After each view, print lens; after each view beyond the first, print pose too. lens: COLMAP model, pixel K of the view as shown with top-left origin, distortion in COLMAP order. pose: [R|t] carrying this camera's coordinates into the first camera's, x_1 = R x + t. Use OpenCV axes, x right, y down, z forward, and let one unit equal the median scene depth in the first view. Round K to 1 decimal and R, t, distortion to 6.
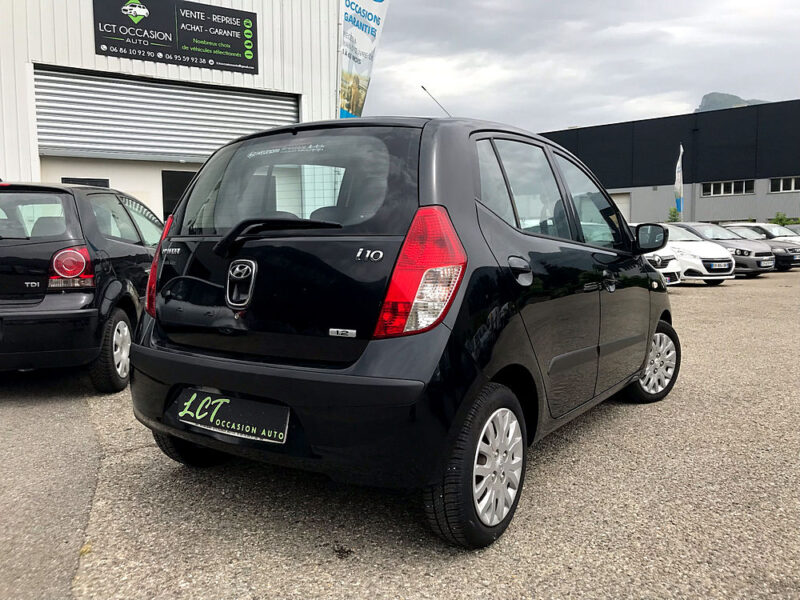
lens RADIAL K [[652.3, 0, 394.1], [0, 652.3, 300.7], [0, 0, 1]] dist [0.023317, -0.005584]
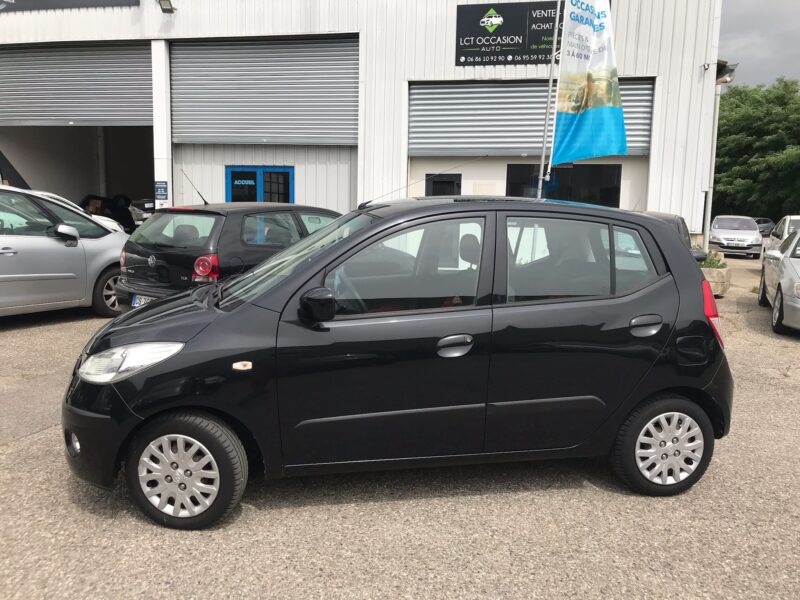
lens RADIAL K [[652.3, 0, 396.0], [0, 652.3, 300.1], [0, 0, 1]] dist [0.023317, -0.005584]
pose [[0.746482, 0.117246, -0.654995, 0.767163], [-0.088341, 0.993103, 0.077088, -0.128248], [0.659516, 0.000318, 0.751691, 0.183526]]
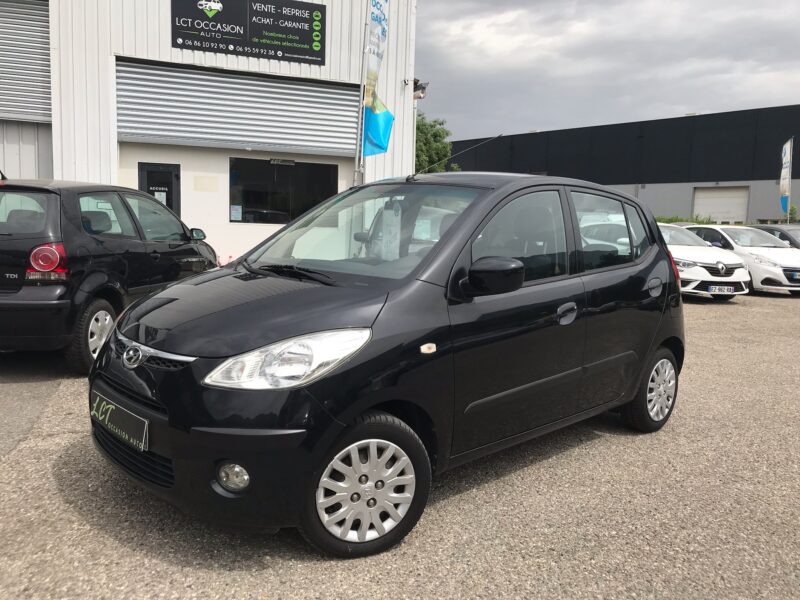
lens RADIAL K [[652.3, 0, 394.1], [0, 652.3, 296.8], [0, 0, 1]] dist [0.023317, -0.005584]
pose [[0.986158, 0.060348, -0.154434, 0.255701], [-0.057005, 0.998036, 0.025988, -0.053183], [0.155699, -0.016825, 0.987661, -0.006635]]
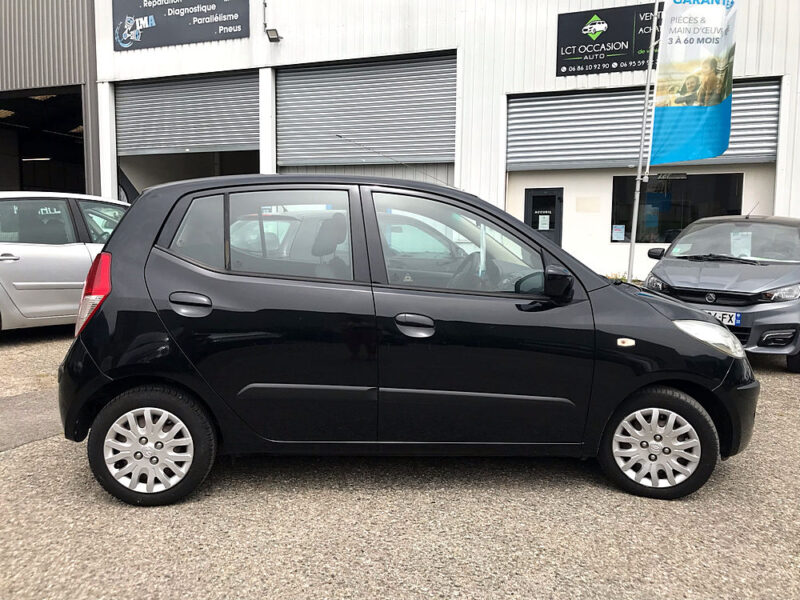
lens RADIAL K [[652.3, 0, 396.0], [0, 652.3, 298.7], [0, 0, 1]] dist [0.023317, -0.005584]
pose [[0.623755, 0.093193, -0.776044, 0.779137], [-0.088230, 0.994916, 0.048560, -0.083953], [0.776624, 0.038181, 0.628806, 0.291640]]
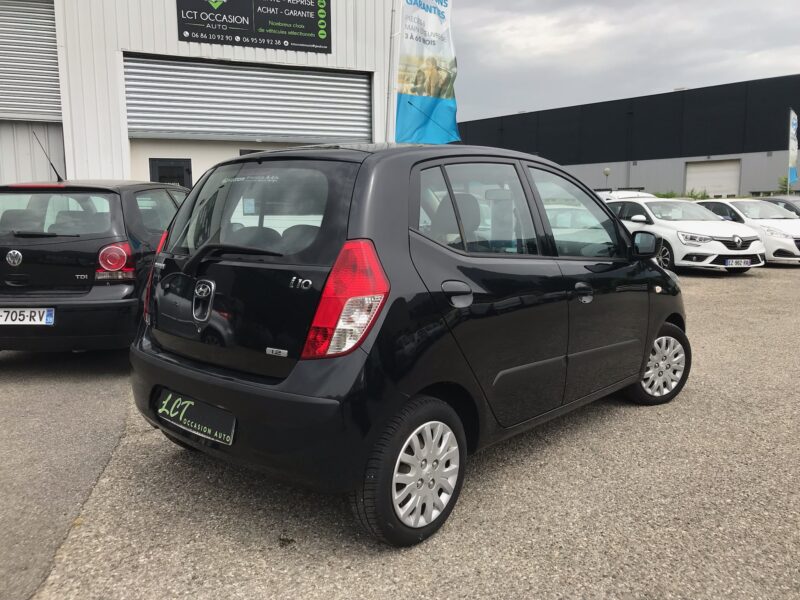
lens RADIAL K [[652.3, 0, 393.9], [0, 652.3, 298.1], [0, 0, 1]] dist [0.023317, -0.005584]
pose [[0.989727, 0.023314, -0.141060, 0.134521], [-0.016690, 0.998710, 0.047961, -0.048744], [0.141996, -0.045114, 0.988839, -0.039535]]
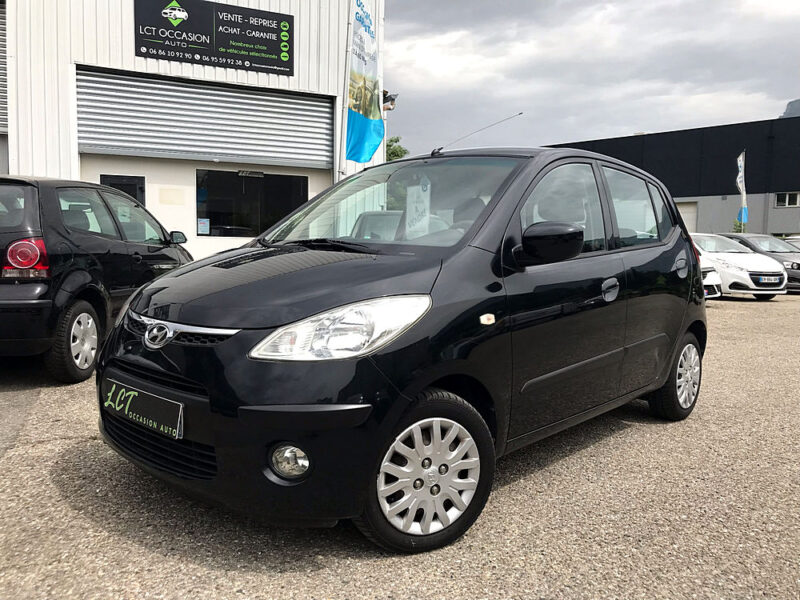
lens RADIAL K [[652.3, 0, 394.2], [0, 652.3, 297.2], [0, 0, 1]] dist [0.023317, -0.005584]
pose [[0.995168, 0.034429, -0.091951, 0.167286], [-0.035432, 0.999329, -0.009289, -0.001288], [0.091570, 0.012502, 0.995720, 0.038364]]
